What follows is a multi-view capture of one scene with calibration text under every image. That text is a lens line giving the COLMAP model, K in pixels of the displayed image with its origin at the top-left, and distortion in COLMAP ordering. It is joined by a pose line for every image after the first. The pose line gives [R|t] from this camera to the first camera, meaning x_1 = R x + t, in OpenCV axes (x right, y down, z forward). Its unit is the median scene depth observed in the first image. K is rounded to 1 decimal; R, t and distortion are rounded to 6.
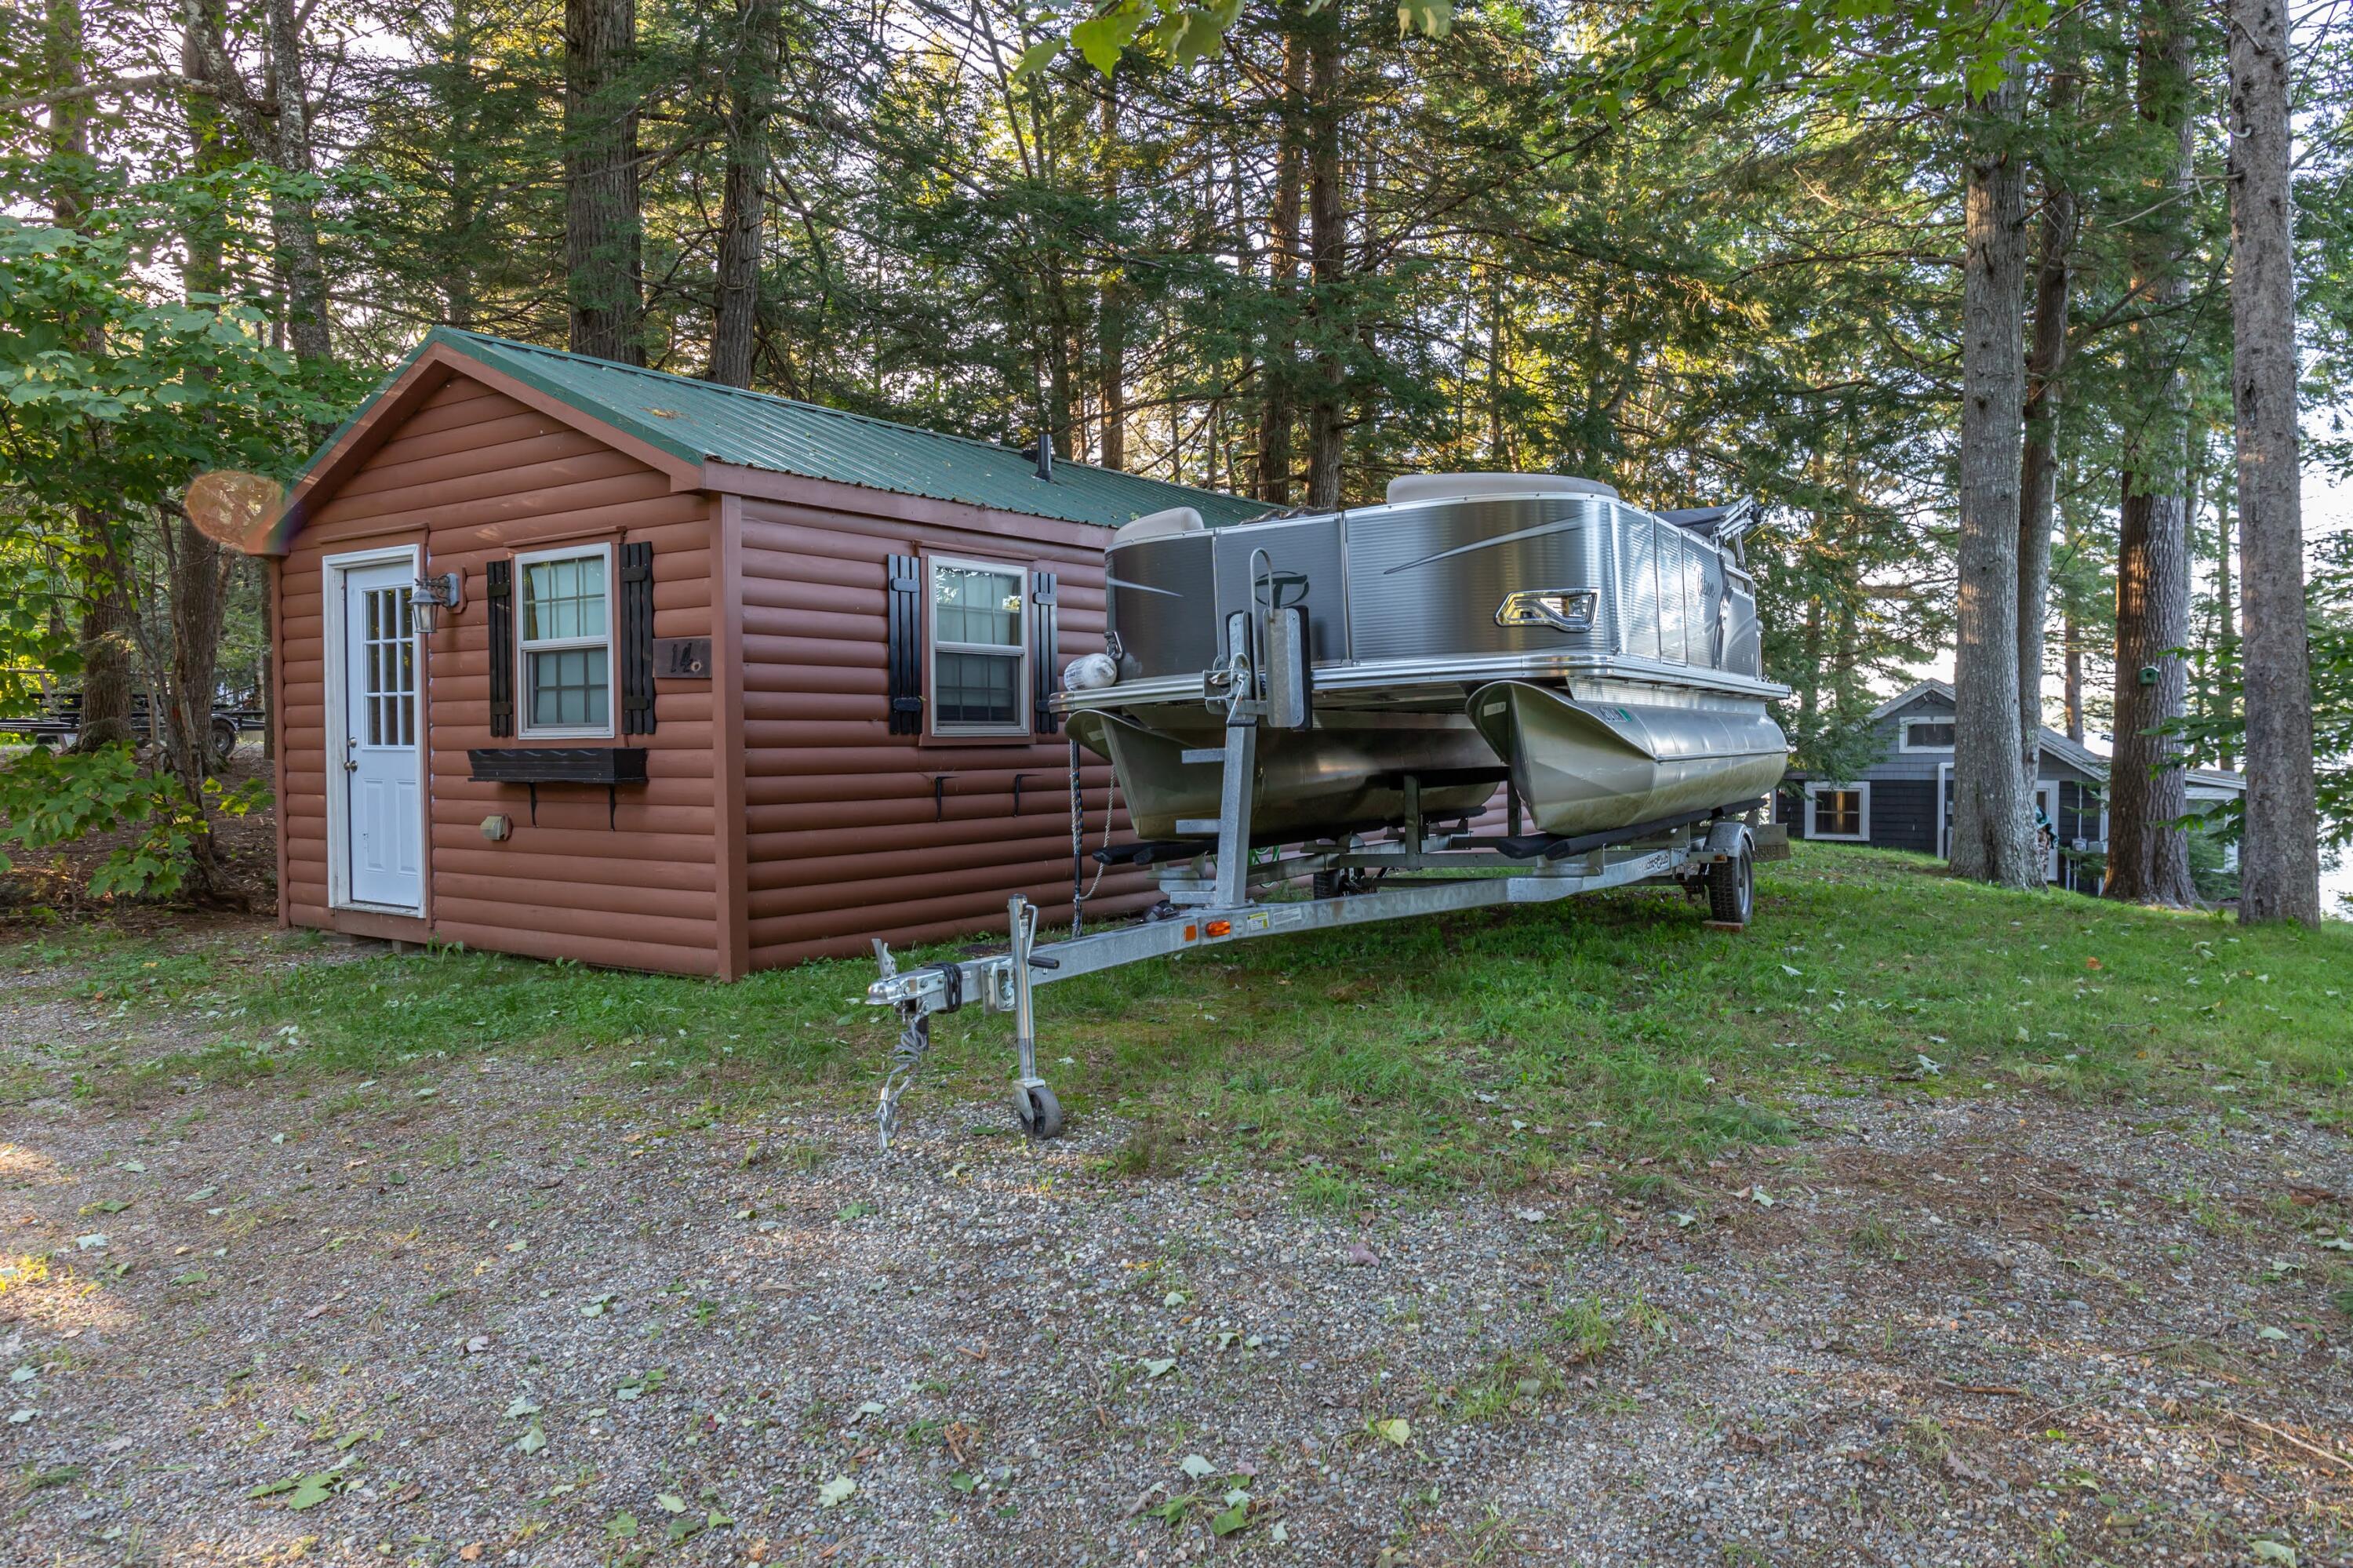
lens RADIAL K [[1613.7, 0, 1171.3], [0, 1613.7, 793.0], [0, 0, 1]] dist [-0.008736, -0.001294]
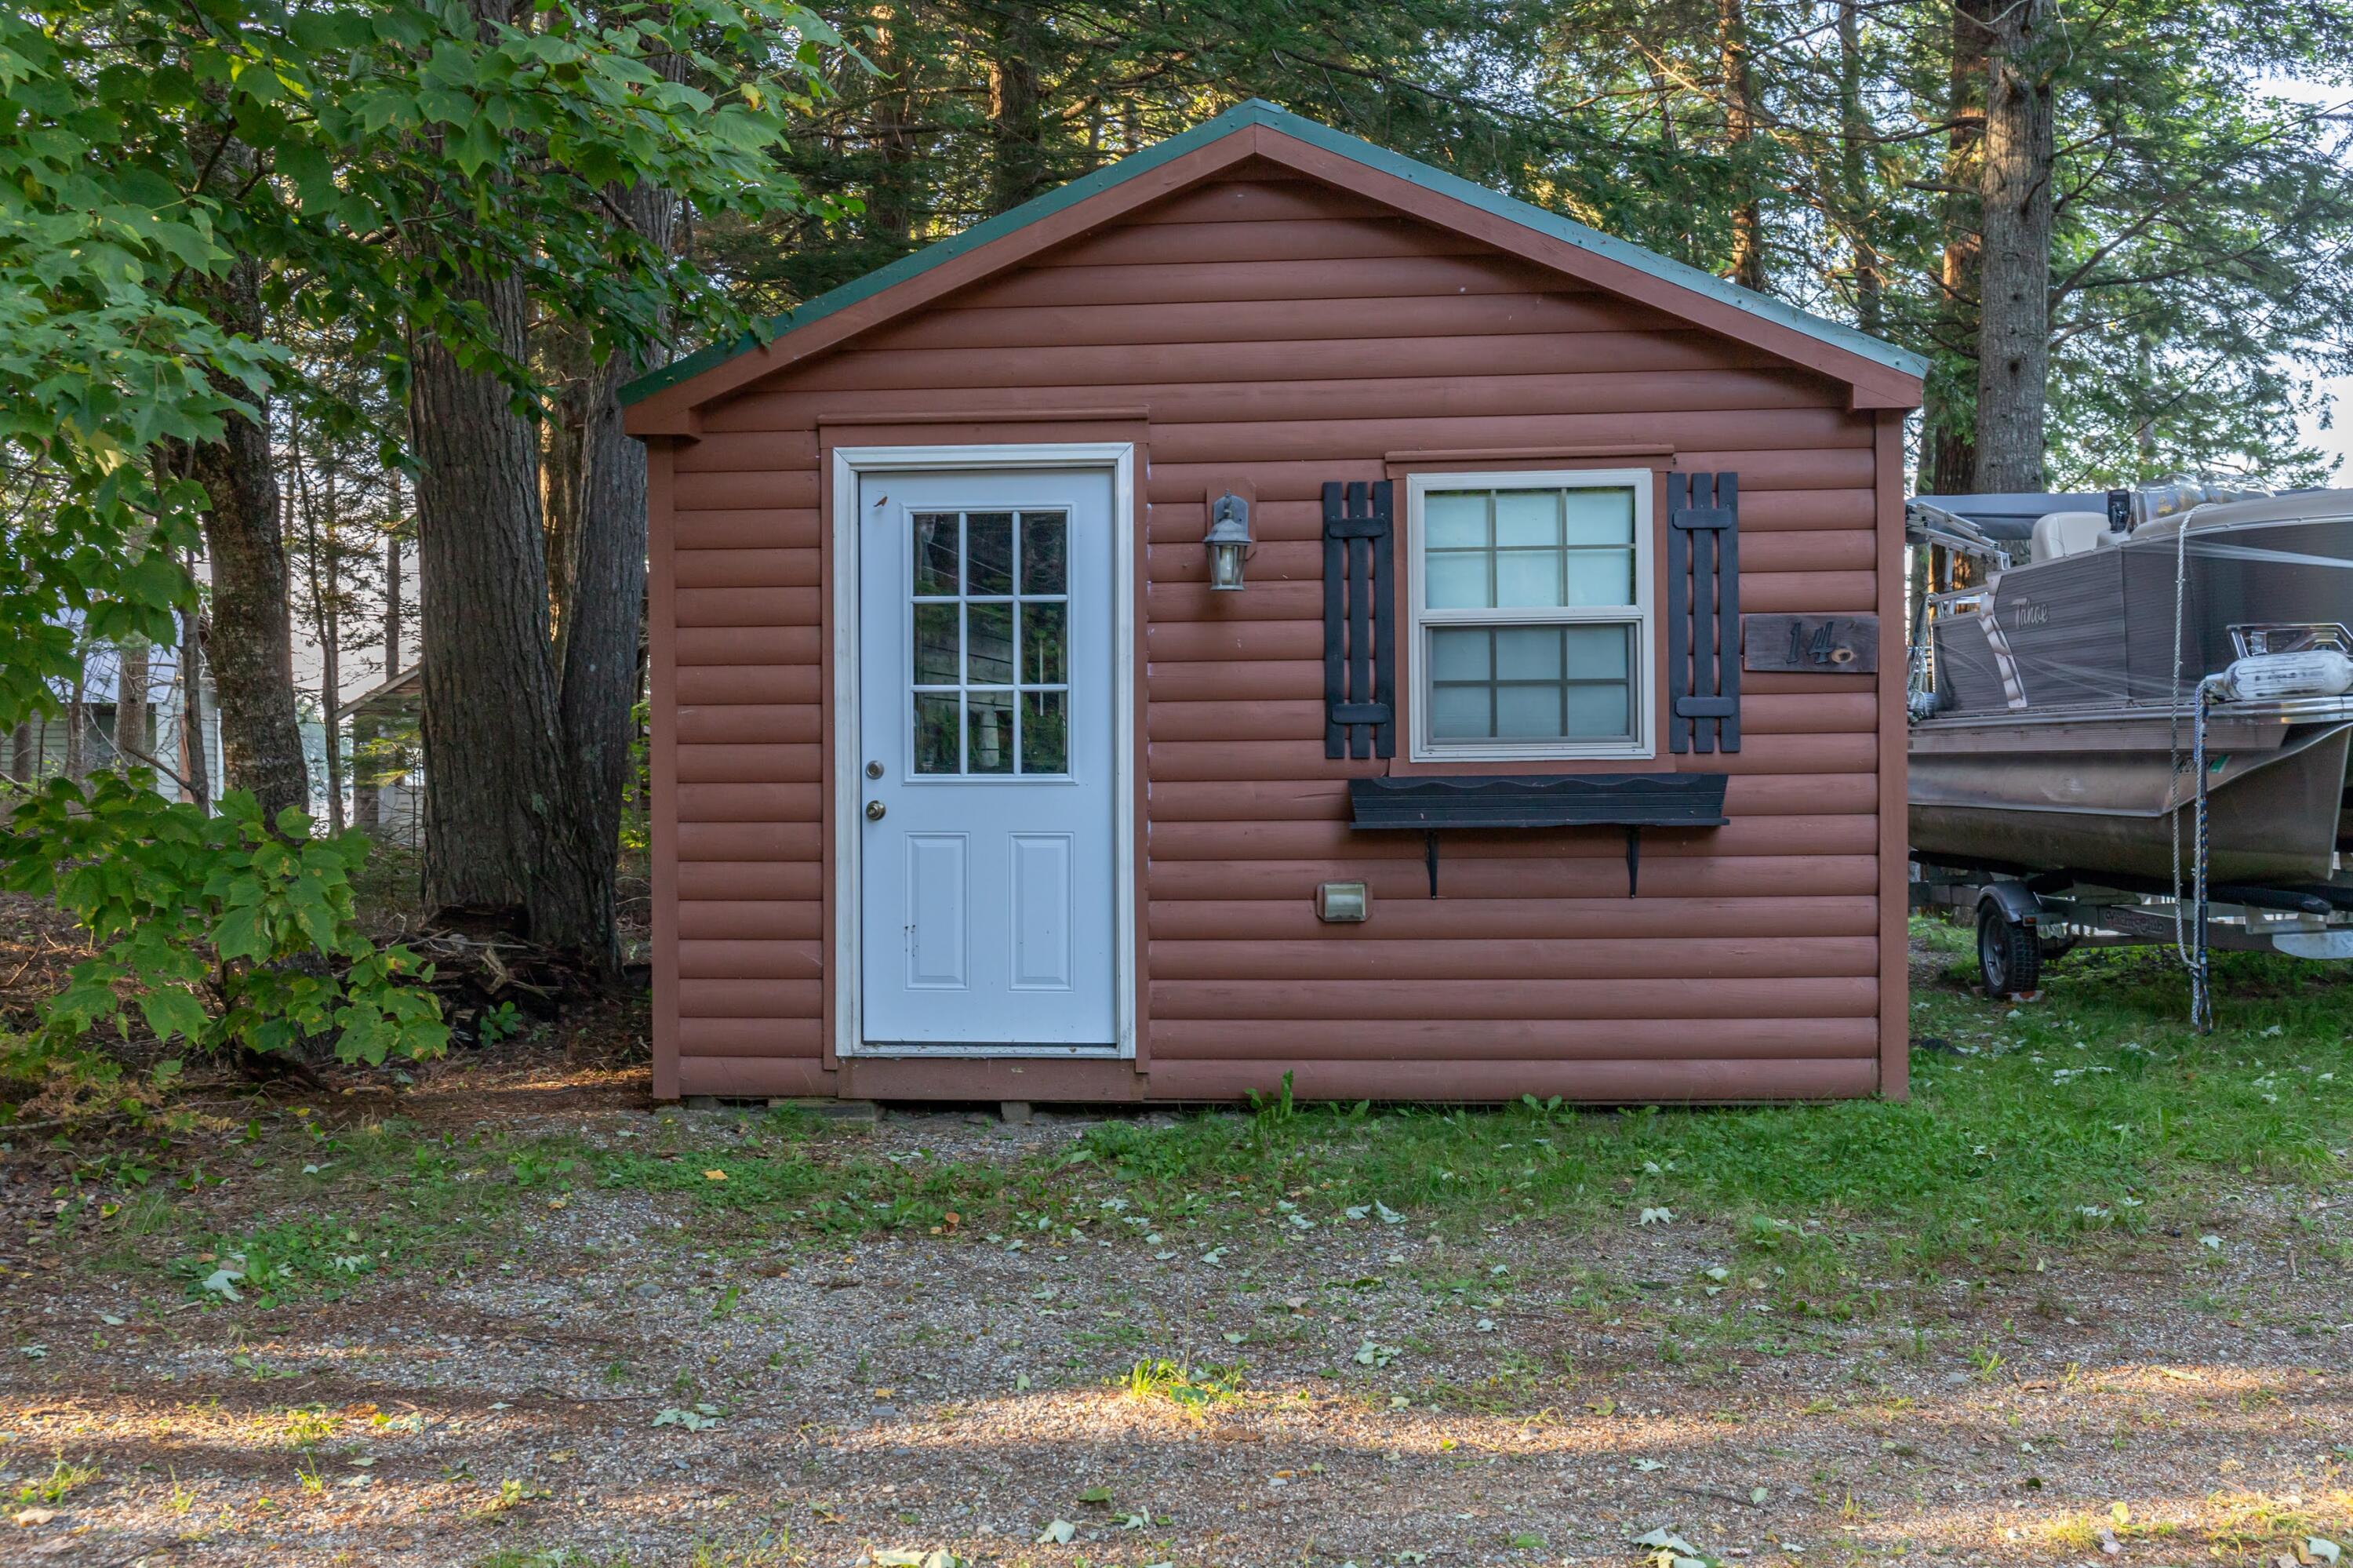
lens RADIAL K [[2451.5, 0, 1176.5], [0, 2451.5, 774.1], [0, 0, 1]] dist [-0.008910, 0.000000]
pose [[0.873717, -0.003478, 0.486422, -0.978110], [0.019481, 0.999422, -0.027847, -0.003216], [-0.486044, 0.033807, 0.873280, 0.198858]]
